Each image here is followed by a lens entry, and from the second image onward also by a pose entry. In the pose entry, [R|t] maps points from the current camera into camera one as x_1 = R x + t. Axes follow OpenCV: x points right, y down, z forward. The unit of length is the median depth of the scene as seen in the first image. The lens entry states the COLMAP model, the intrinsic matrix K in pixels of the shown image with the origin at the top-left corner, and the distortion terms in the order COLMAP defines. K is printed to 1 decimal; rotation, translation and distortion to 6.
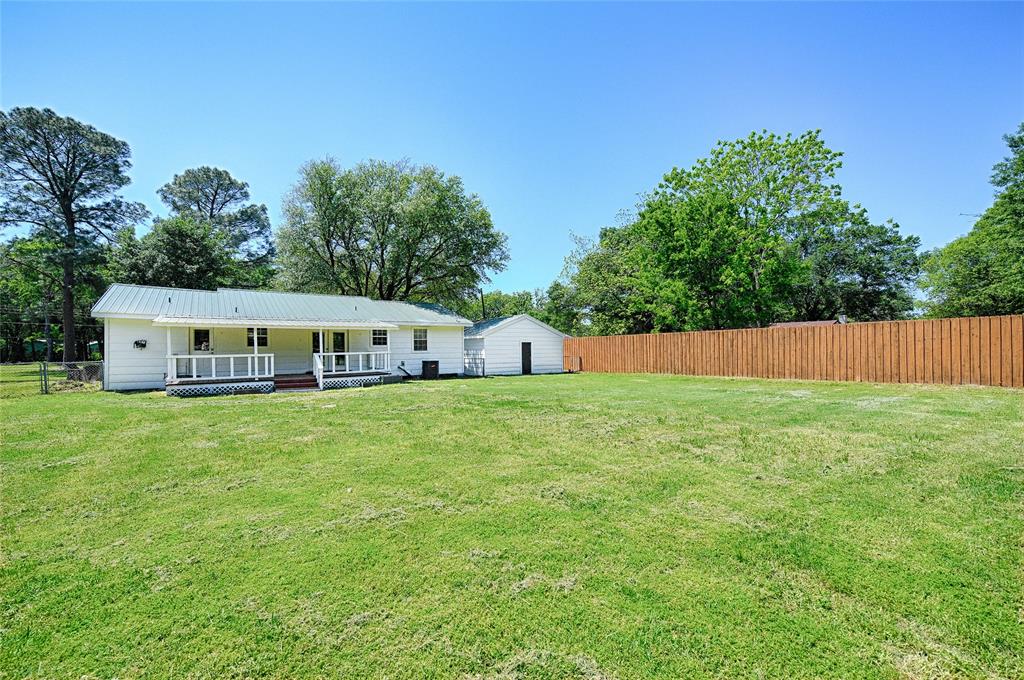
lens RADIAL K [[425.5, 0, 515.0], [0, 425.5, 336.8], [0, 0, 1]] dist [0.002595, -0.001177]
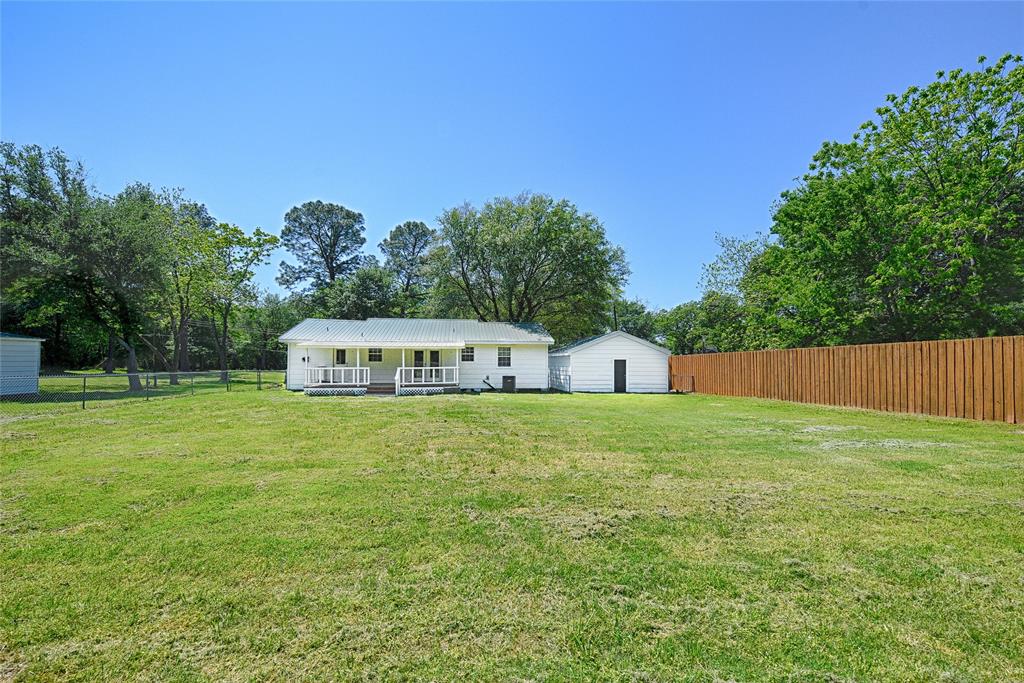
lens RADIAL K [[431.2, 0, 511.2], [0, 431.2, 351.3], [0, 0, 1]] dist [0.000635, -0.000278]
pose [[0.875041, -0.001937, -0.484044, 0.349314], [0.000976, 0.999997, -0.002238, -0.005810], [0.484047, 0.001486, 0.875041, 0.014973]]
